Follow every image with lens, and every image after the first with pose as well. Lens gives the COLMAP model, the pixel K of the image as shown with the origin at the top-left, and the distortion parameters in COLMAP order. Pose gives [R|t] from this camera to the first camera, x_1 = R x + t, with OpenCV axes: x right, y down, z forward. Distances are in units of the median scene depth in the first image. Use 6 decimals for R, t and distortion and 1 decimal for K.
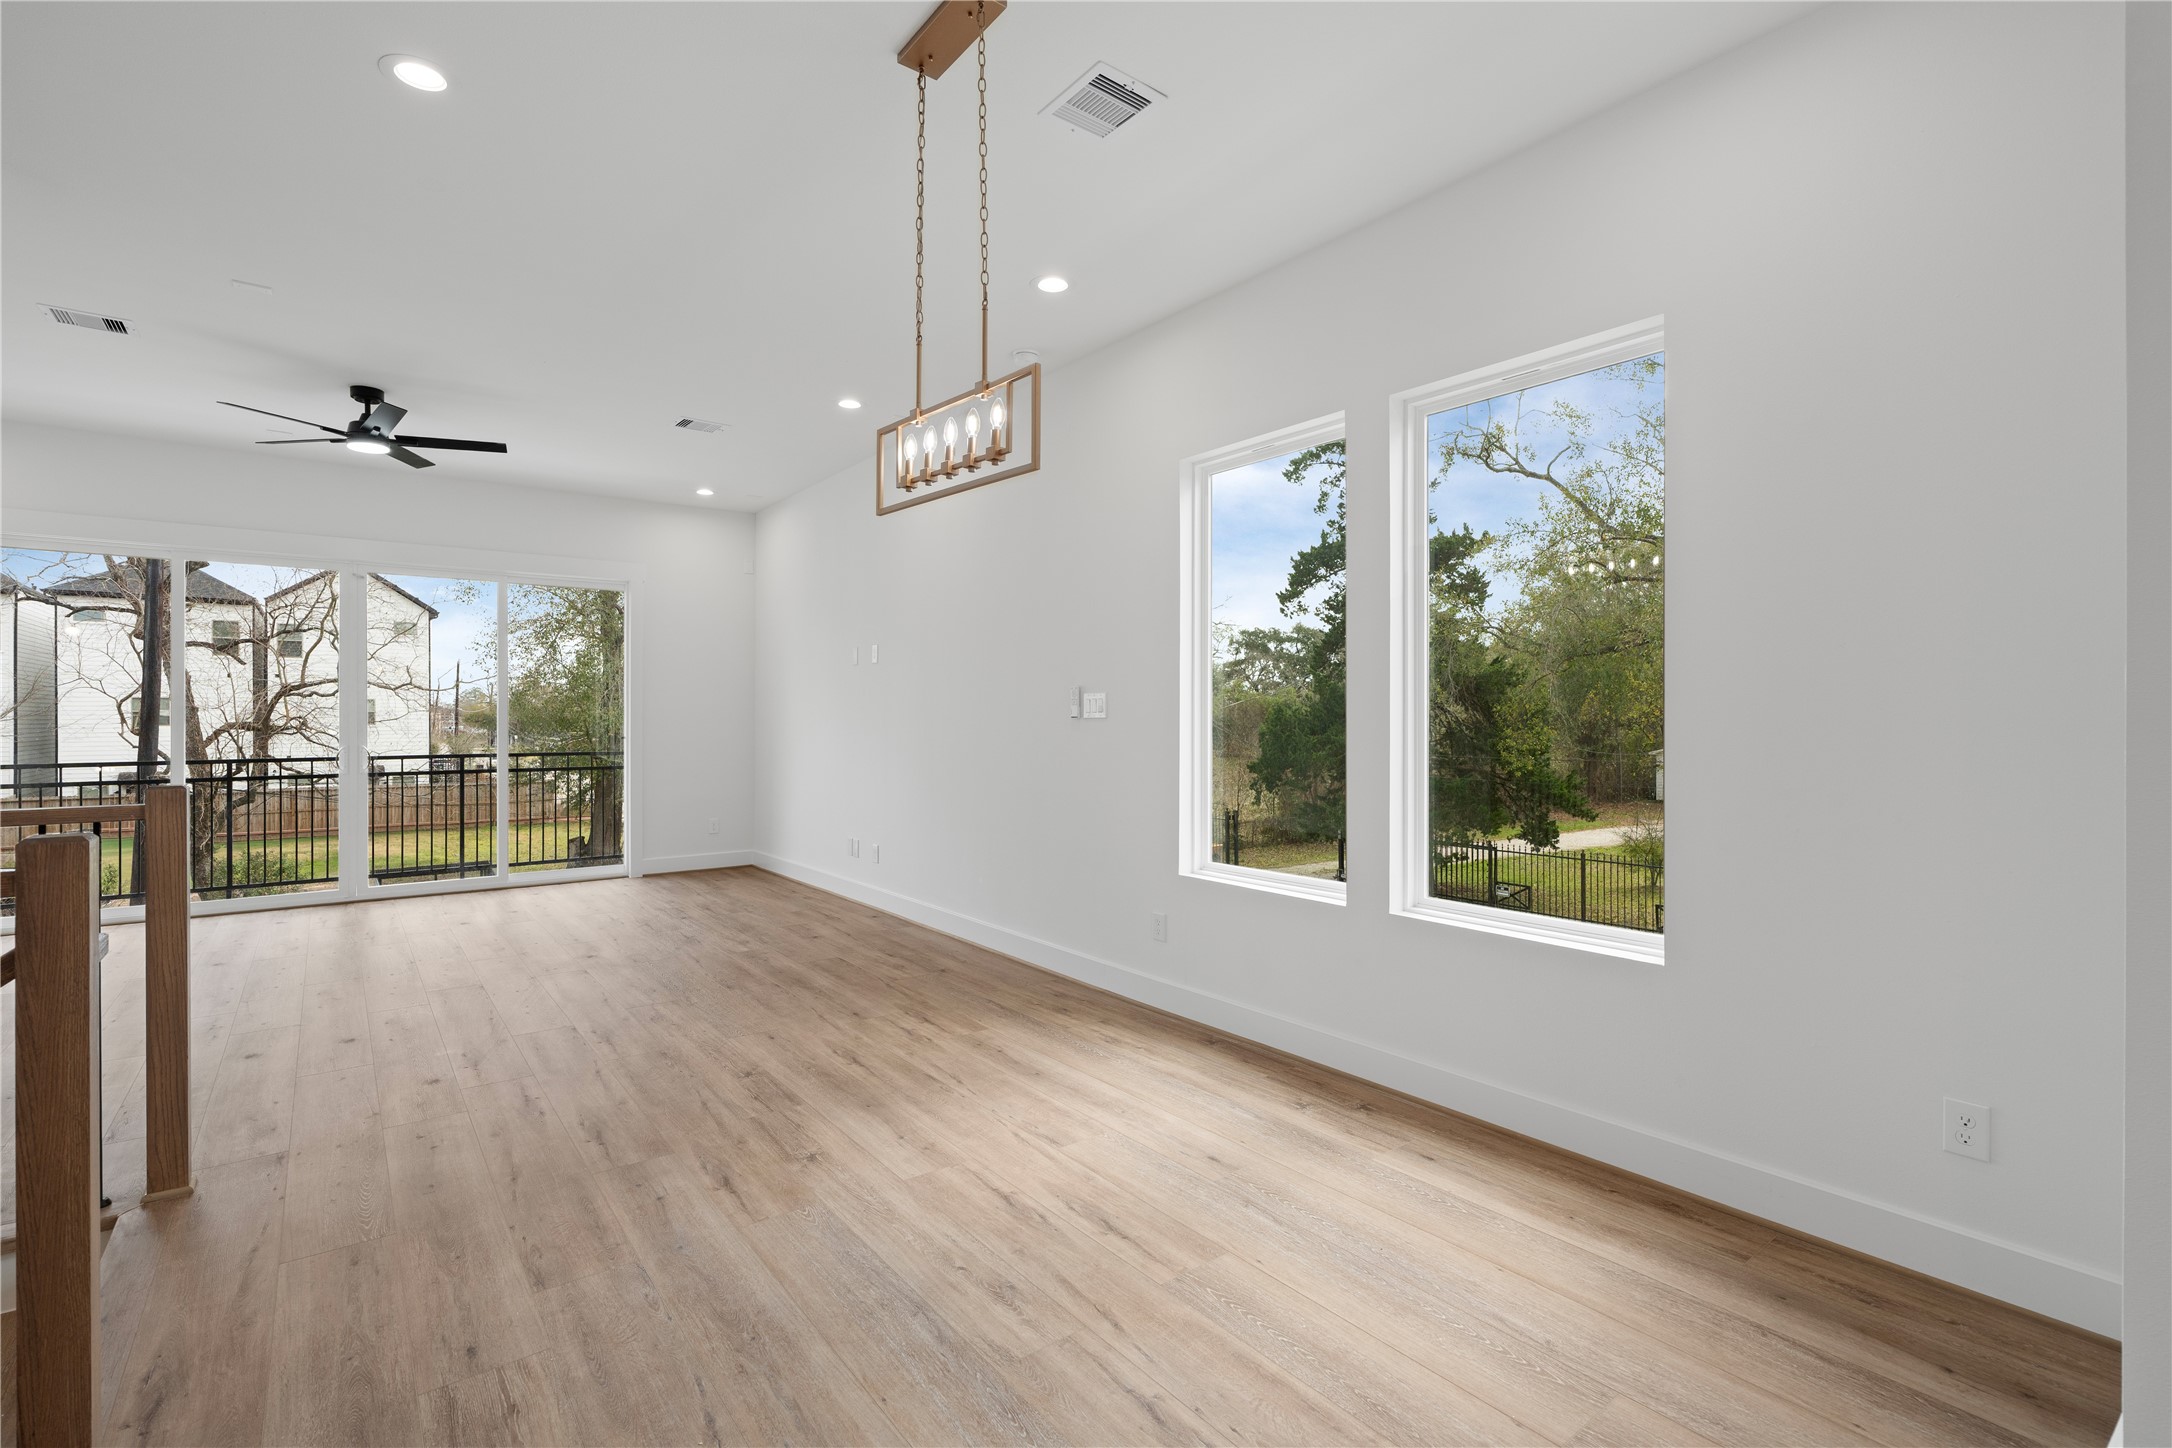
lens RADIAL K [[976.2, 0, 1086.0], [0, 976.2, 724.0], [0, 0, 1]] dist [-0.002379, 0.000455]
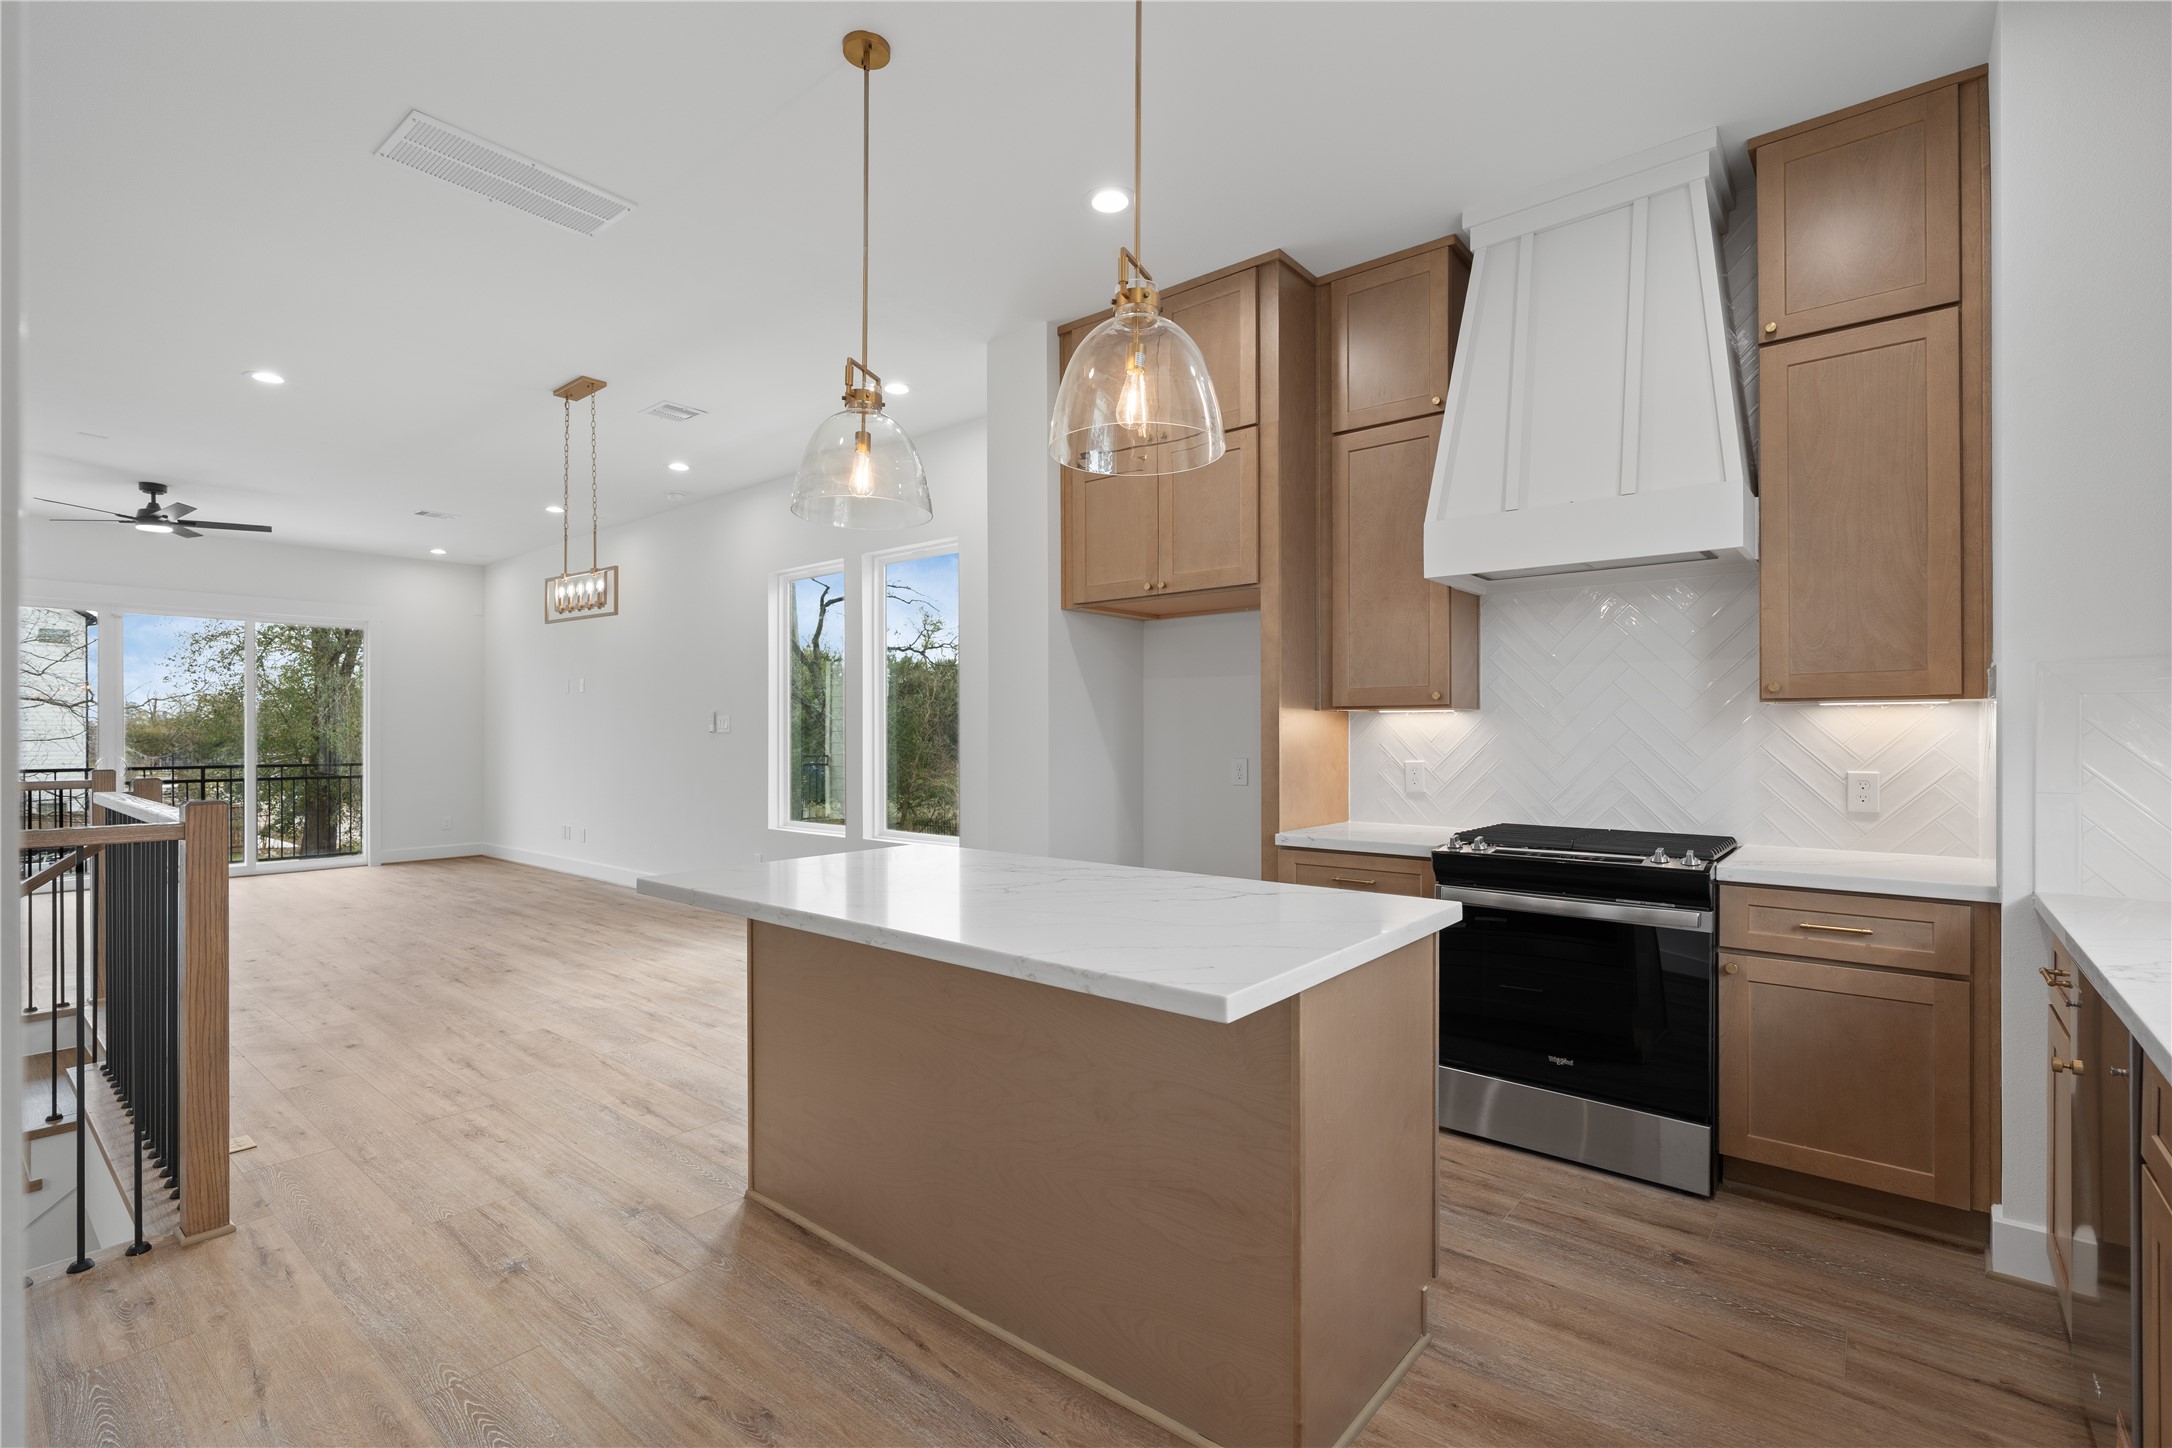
lens RADIAL K [[974.8, 0, 1083.9], [0, 974.8, 740.8], [0, 0, 1]] dist [-0.001636, 0.000030]
pose [[0.976597, -0.002646, 0.215060, 0.355011], [0.003030, 0.999994, -0.001456, 0.016781], [-0.215055, 0.002074, 0.976600, -0.949816]]
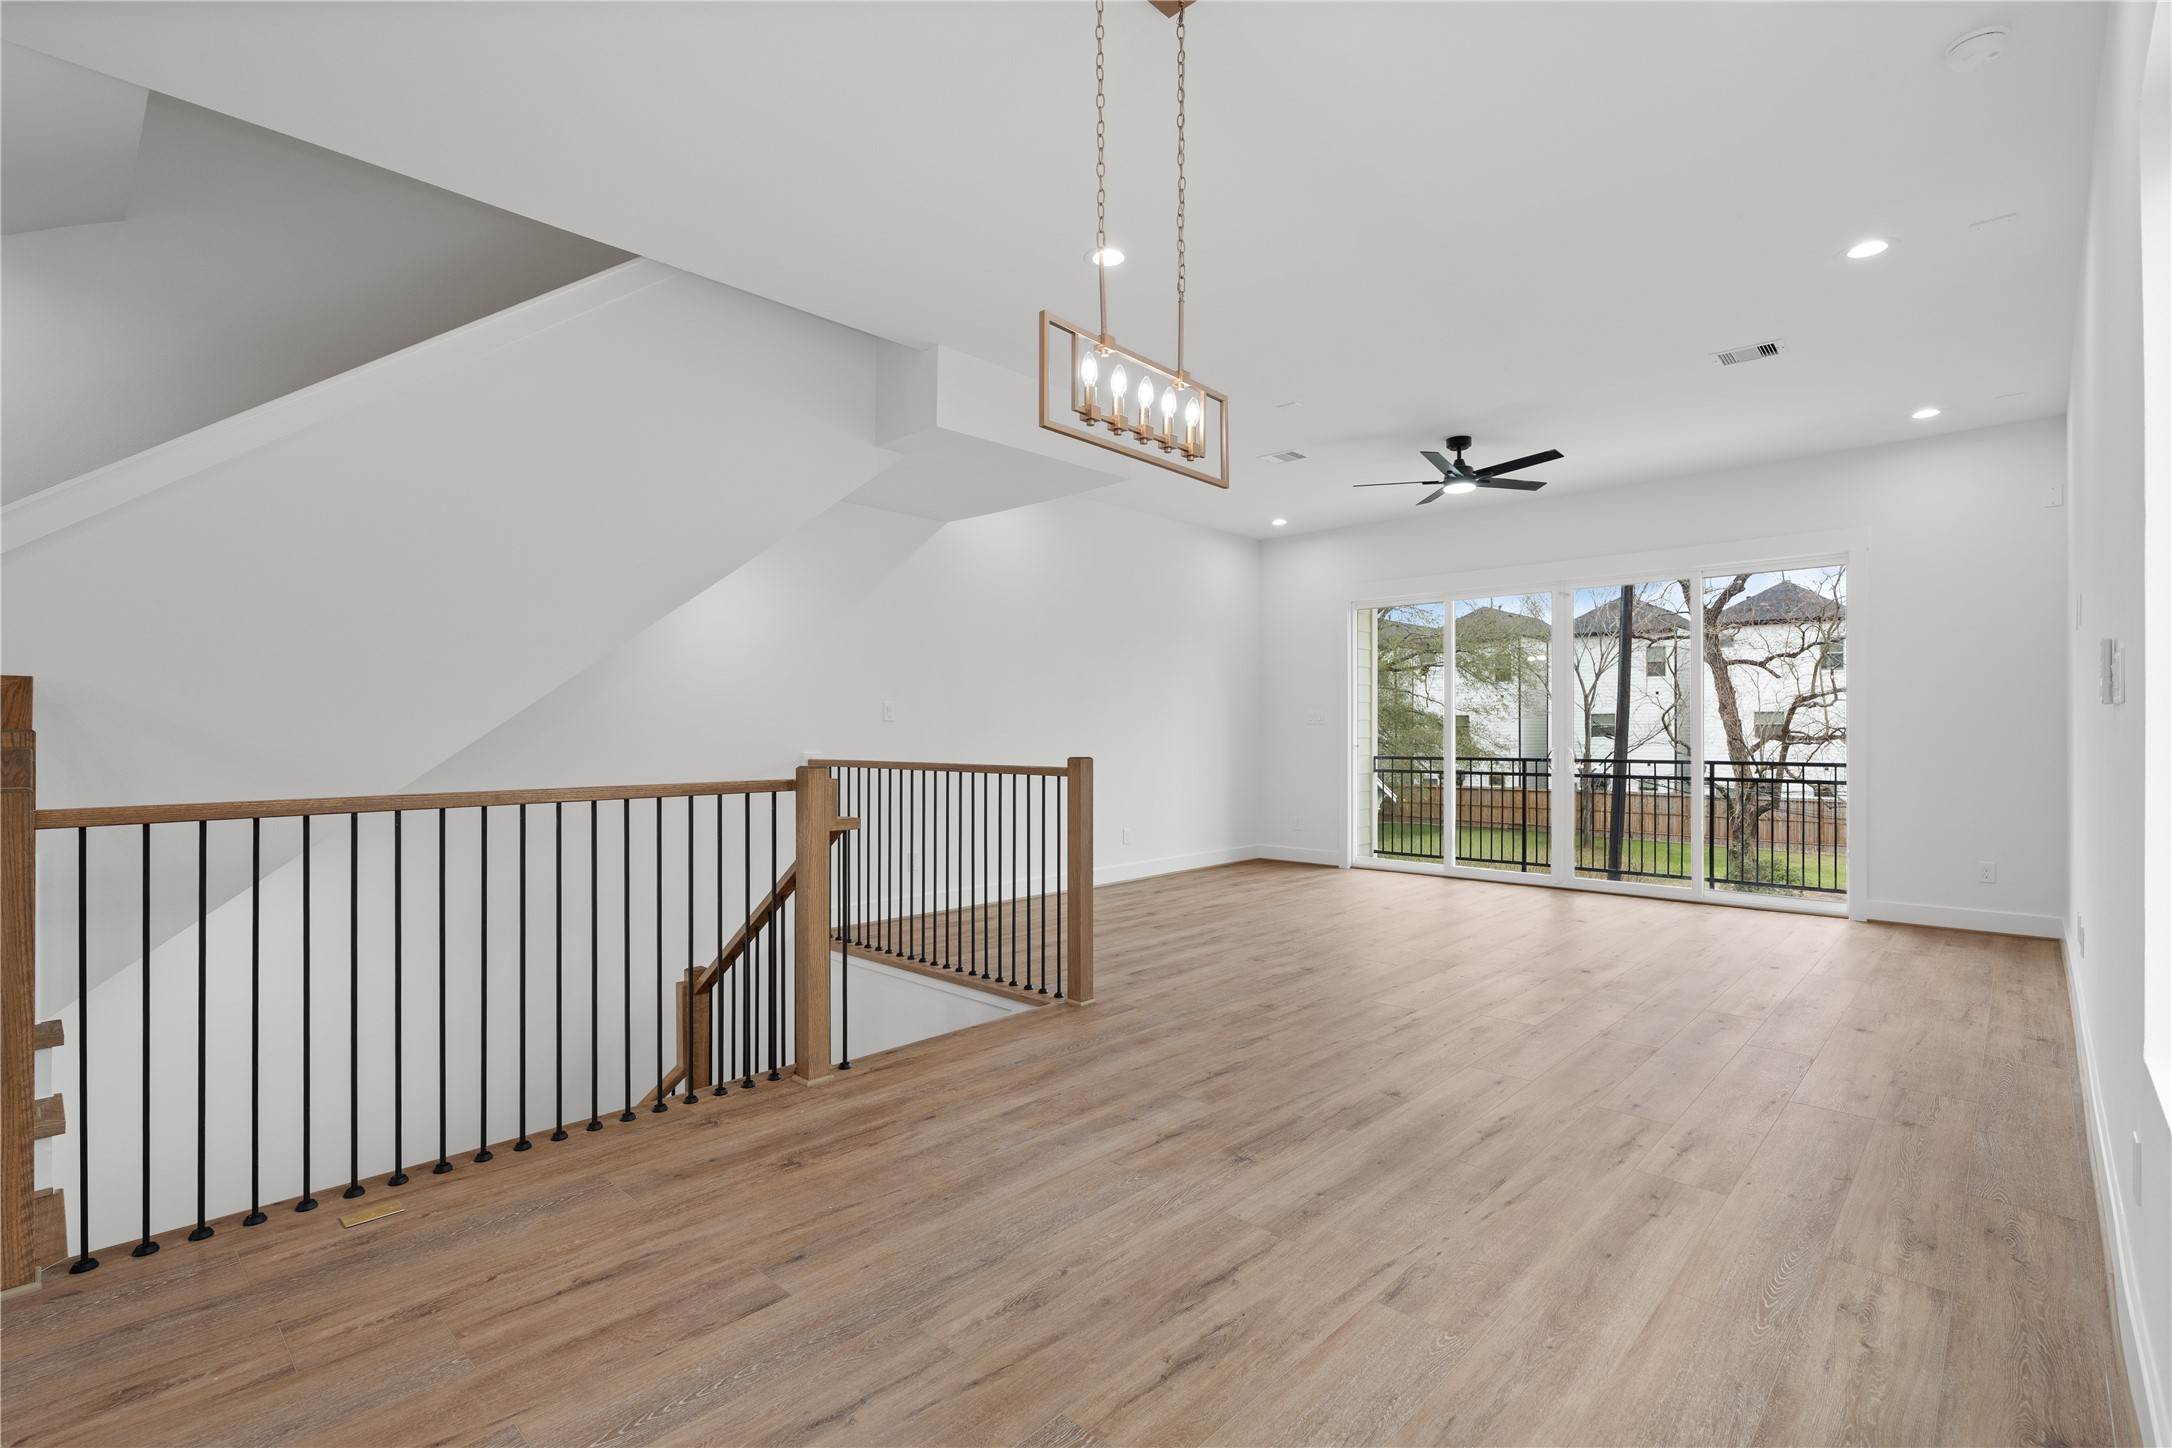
lens RADIAL K [[997.9, 0, 1086.0], [0, 997.9, 724.0], [0, 0, 1]] dist [-0.003516, 0.000118]
pose [[0.152415, -0.007090, -0.988291, 0.633757], [-0.006897, 0.999942, -0.008237, 0.018964], [0.988292, 0.008071, 0.152358, 0.645890]]
